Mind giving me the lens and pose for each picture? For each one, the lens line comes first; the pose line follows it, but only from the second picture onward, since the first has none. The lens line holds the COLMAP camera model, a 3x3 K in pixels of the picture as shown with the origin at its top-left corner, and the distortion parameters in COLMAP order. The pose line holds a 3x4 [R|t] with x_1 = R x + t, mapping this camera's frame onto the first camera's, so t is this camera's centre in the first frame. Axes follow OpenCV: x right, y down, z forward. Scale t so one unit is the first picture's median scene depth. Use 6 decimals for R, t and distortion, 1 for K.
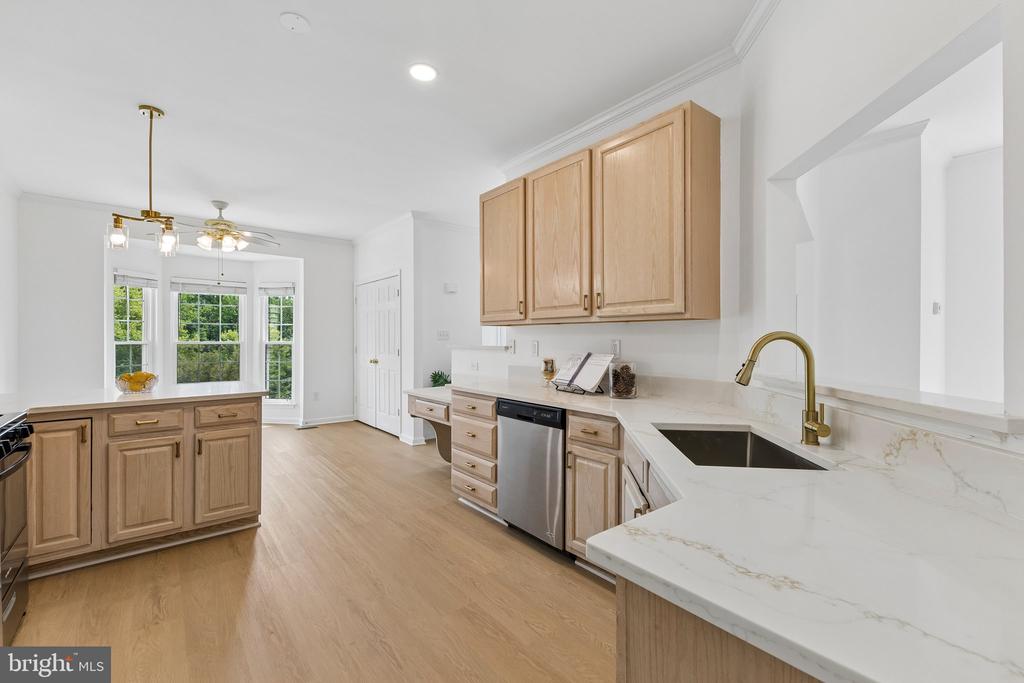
lens RADIAL K [[442.6, 0, 518.4], [0, 442.6, 338.1], [0, 0, 1]] dist [0.009640, -0.002615]
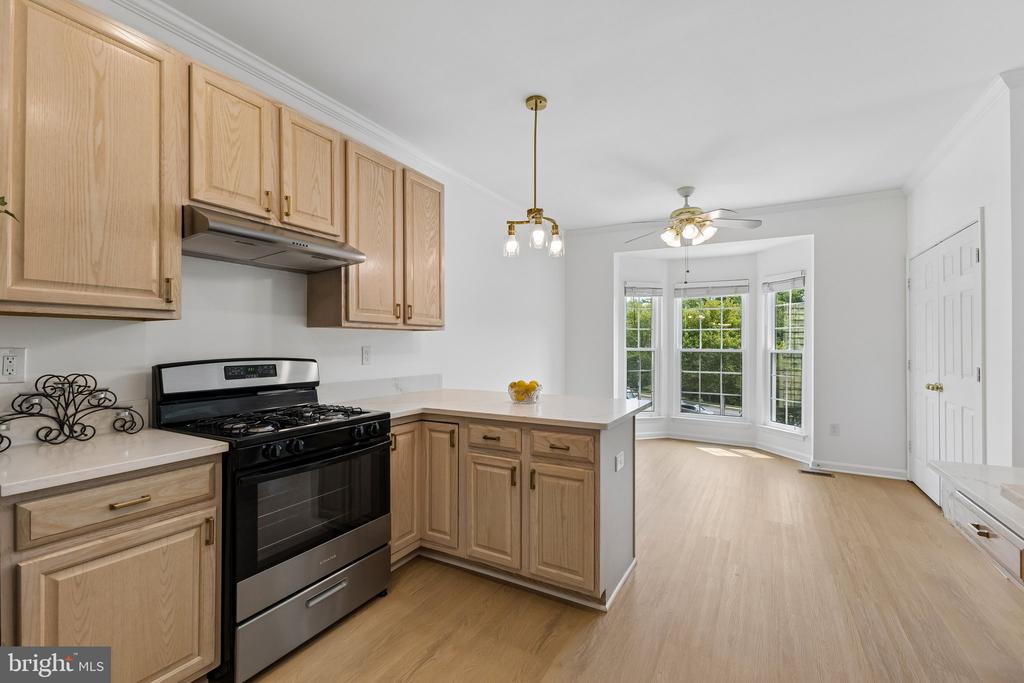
lens RADIAL K [[442.6, 0, 502.7], [0, 442.6, 343.2], [0, 0, 1]] dist [0.009640, -0.002615]
pose [[0.355749, -0.002505, -0.934578, 0.012800], [-0.001115, 0.999995, -0.003105, -0.001013], [0.934581, 0.002146, 0.355744, 0.425551]]
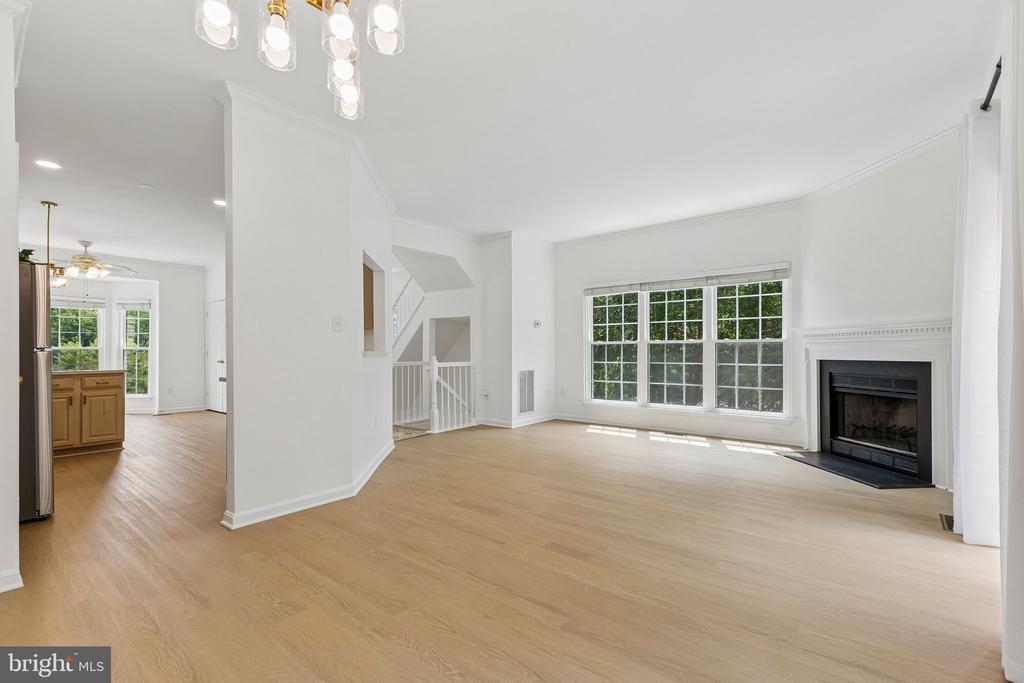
lens RADIAL K [[442.6, 0, 517.2], [0, 442.6, 347.9], [0, 0, 1]] dist [0.009640, -0.002615]
pose [[0.976990, -0.004278, 0.213243, 0.376960], [0.005682, 0.999966, -0.005974, 0.037842], [-0.213210, 0.007048, 0.976981, -0.706634]]
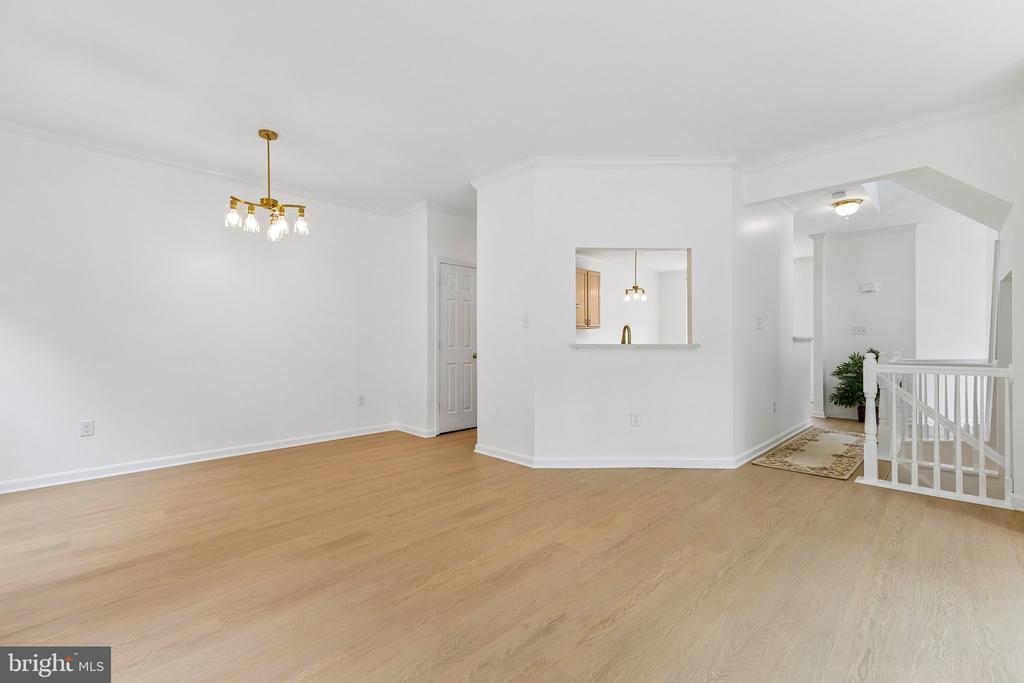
lens RADIAL K [[442.6, 0, 518.8], [0, 442.6, 340.2], [0, 0, 1]] dist [0.009640, -0.002615]
pose [[0.139700, -0.004302, -0.990185, 1.161463], [-0.002055, 0.999987, -0.004634, 0.035992], [0.990192, 0.002682, 0.139689, -0.029867]]
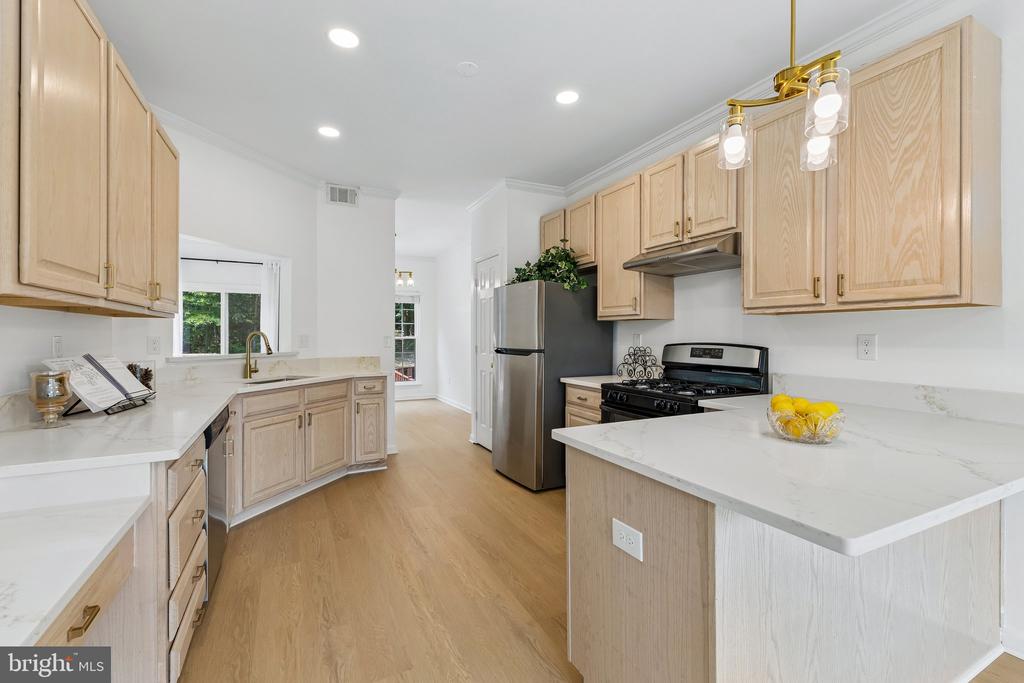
lens RADIAL K [[442.6, 0, 516.8], [0, 442.6, 336.7], [0, 0, 1]] dist [0.009640, -0.002615]
pose [[-0.978335, -0.004187, 0.206984, -0.436117], [-0.003232, 0.999983, 0.004954, 0.003234], [-0.207001, 0.004178, -0.978332, 1.070204]]
